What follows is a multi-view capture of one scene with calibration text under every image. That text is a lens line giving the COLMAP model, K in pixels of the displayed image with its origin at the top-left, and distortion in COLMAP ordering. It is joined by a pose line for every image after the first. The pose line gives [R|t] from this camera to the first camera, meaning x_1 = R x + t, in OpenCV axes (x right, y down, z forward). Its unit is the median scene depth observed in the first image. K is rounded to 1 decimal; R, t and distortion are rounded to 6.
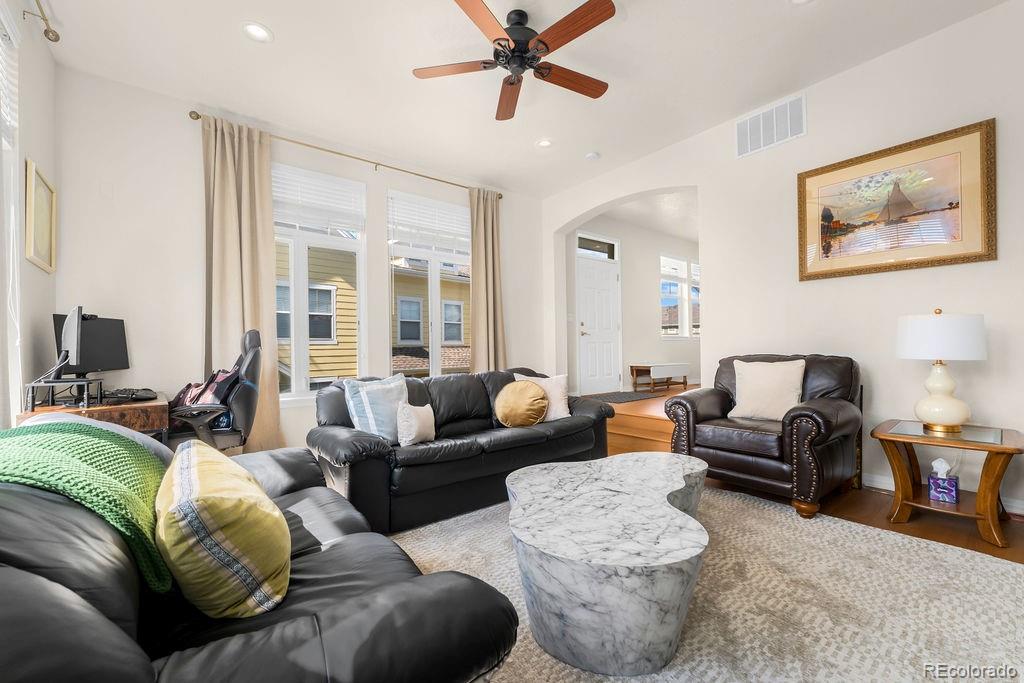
lens RADIAL K [[416.4, 0, 505.4], [0, 416.4, 342.7], [0, 0, 1]] dist [0.000714, 0.001401]
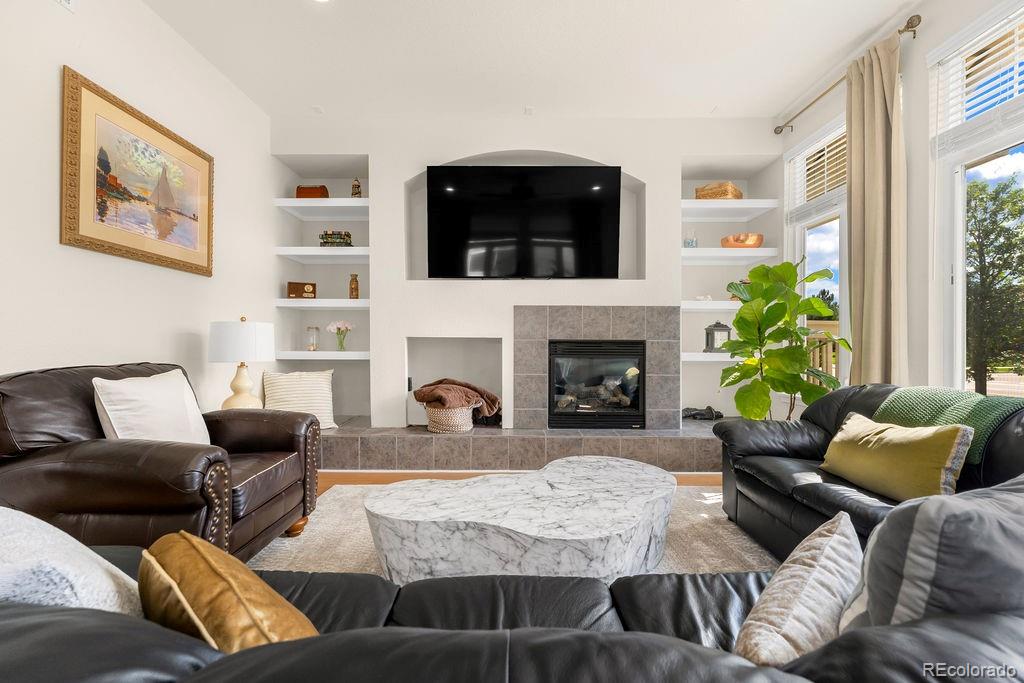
lens RADIAL K [[447.1, 0, 512.3], [0, 447.1, 340.3], [0, 0, 1]] dist [0.004002, -0.001375]
pose [[-0.798237, 0.014270, 0.602175, -0.221906], [0.000109, 0.999723, -0.023547, 0.008602], [-0.602344, -0.018730, -0.798017, 1.249743]]
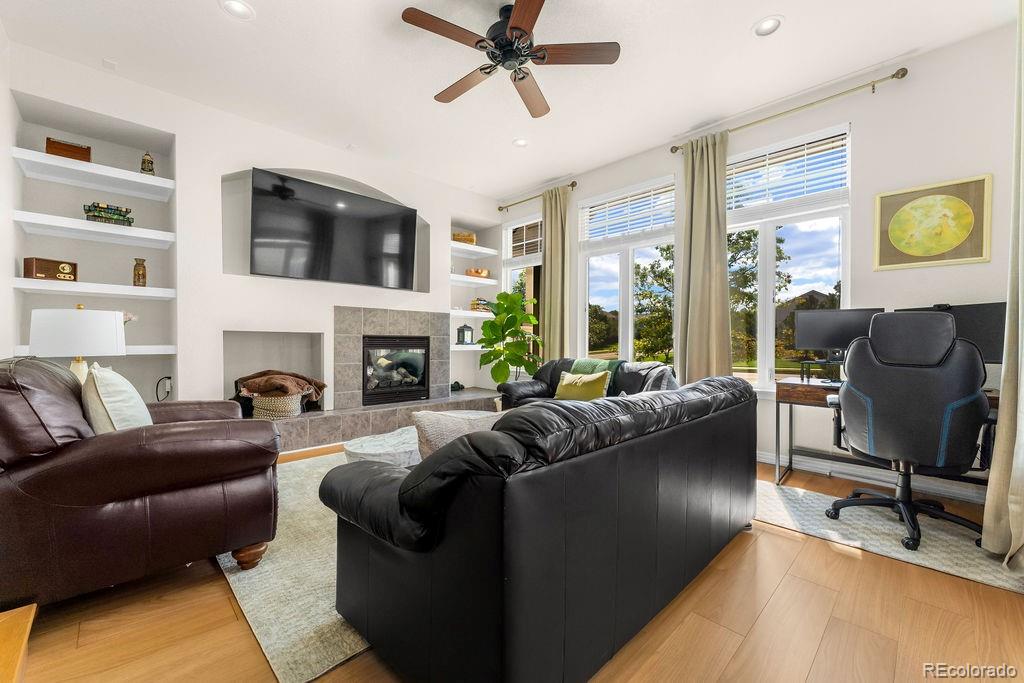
lens RADIAL K [[416.4, 0, 517.0], [0, 416.4, 343.1], [0, 0, 1]] dist [0.000714, 0.001401]
pose [[-0.990171, 0.008730, -0.139587, 0.139745], [0.009750, 0.999931, -0.006625, 0.021021], [0.139519, -0.007921, -0.990188, 1.724257]]
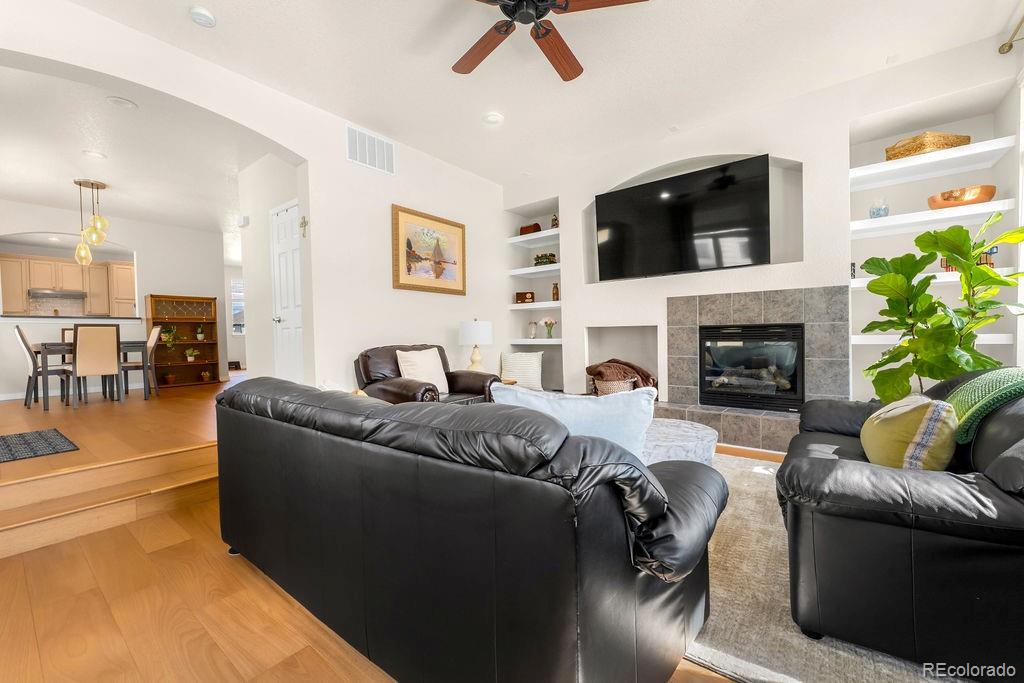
lens RADIAL K [[416.4, 0, 508.0], [0, 416.4, 341.8], [0, 0, 1]] dist [0.000714, 0.001401]
pose [[-0.249987, 0.003661, 0.968242, -0.693140], [0.008786, 0.999960, -0.001512, 0.025308], [-0.968209, 0.008129, -0.250010, 1.092211]]
